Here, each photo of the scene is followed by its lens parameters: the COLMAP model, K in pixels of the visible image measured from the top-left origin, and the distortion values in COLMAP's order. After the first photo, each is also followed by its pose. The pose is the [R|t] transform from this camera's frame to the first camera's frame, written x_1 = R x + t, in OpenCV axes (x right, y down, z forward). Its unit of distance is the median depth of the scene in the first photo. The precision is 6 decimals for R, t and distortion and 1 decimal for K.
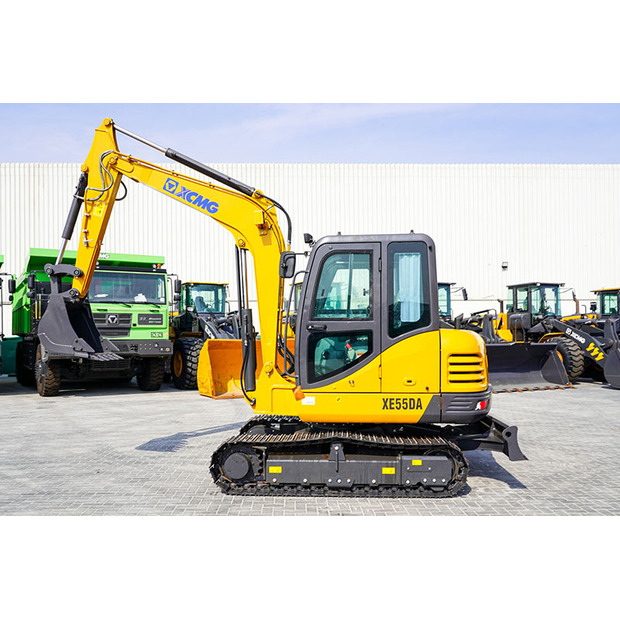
lens RADIAL K [[612.7, 0, 330.1], [0, 612.7, 327.2], [0, 0, 1]] dist [-0.005608, -0.004077]
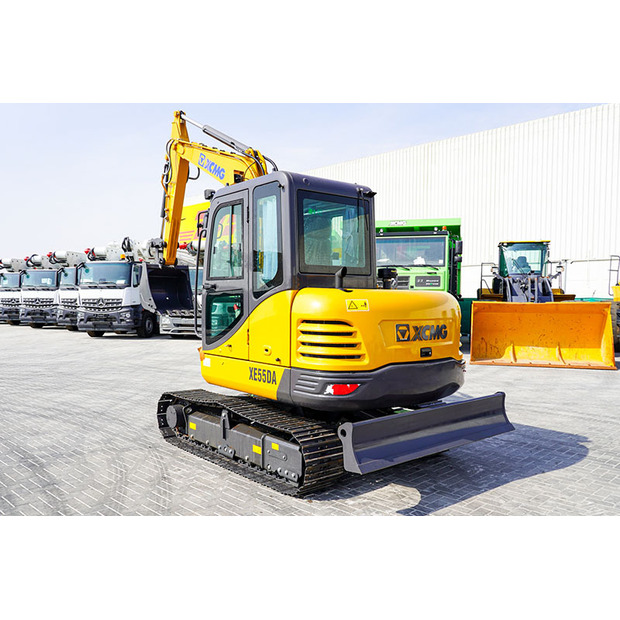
lens RADIAL K [[579.6, 0, 310.3], [0, 579.6, 320.6], [0, 0, 1]] dist [0.005457, 0.003730]
pose [[0.660360, 0.037605, -0.750007, 0.662312], [0.001584, 0.998673, 0.051468, 0.005517], [0.750948, -0.035176, 0.659424, 0.444462]]
